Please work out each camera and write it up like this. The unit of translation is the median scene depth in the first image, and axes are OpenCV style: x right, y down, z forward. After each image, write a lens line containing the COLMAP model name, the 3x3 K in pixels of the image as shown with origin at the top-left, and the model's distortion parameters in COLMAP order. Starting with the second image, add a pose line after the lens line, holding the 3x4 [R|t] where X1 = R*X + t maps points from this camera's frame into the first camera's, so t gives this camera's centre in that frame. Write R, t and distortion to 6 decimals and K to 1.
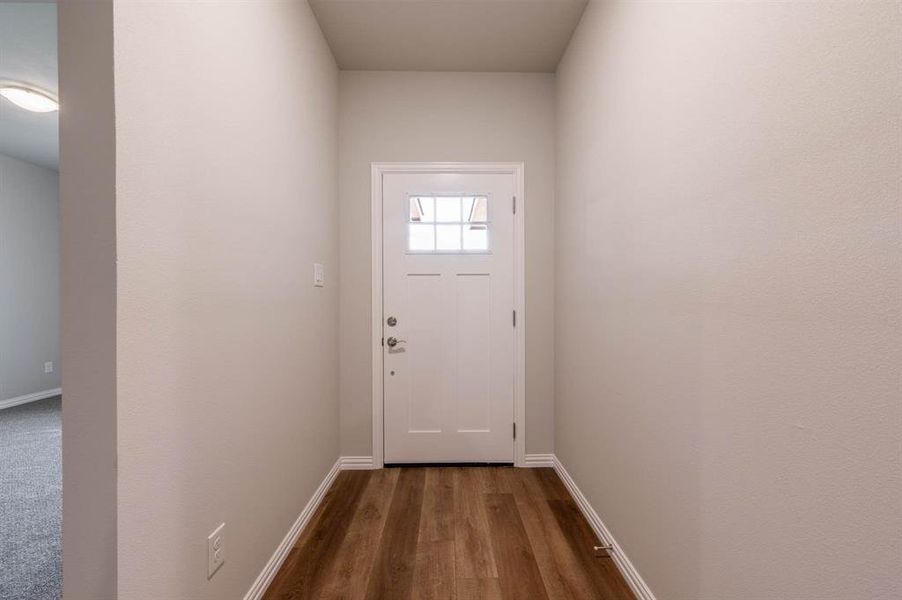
lens RADIAL K [[397.1, 0, 453.5], [0, 397.1, 298.0], [0, 0, 1]] dist [0.000566, -0.000236]
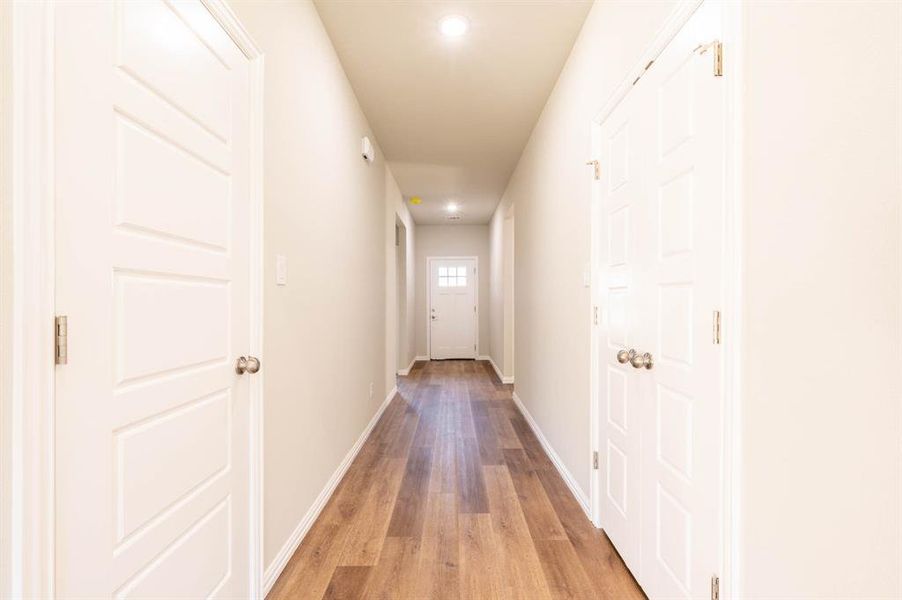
lens RADIAL K [[557.5, 0, 450.4], [0, 557.5, 300.5], [0, 0, 1]] dist [0.000257, 0.000005]
pose [[0.999880, 0.000678, -0.015496, 0.035092], [-0.000680, 1.000000, -0.000164, -0.010560], [0.015496, 0.000174, 0.999880, -3.091317]]
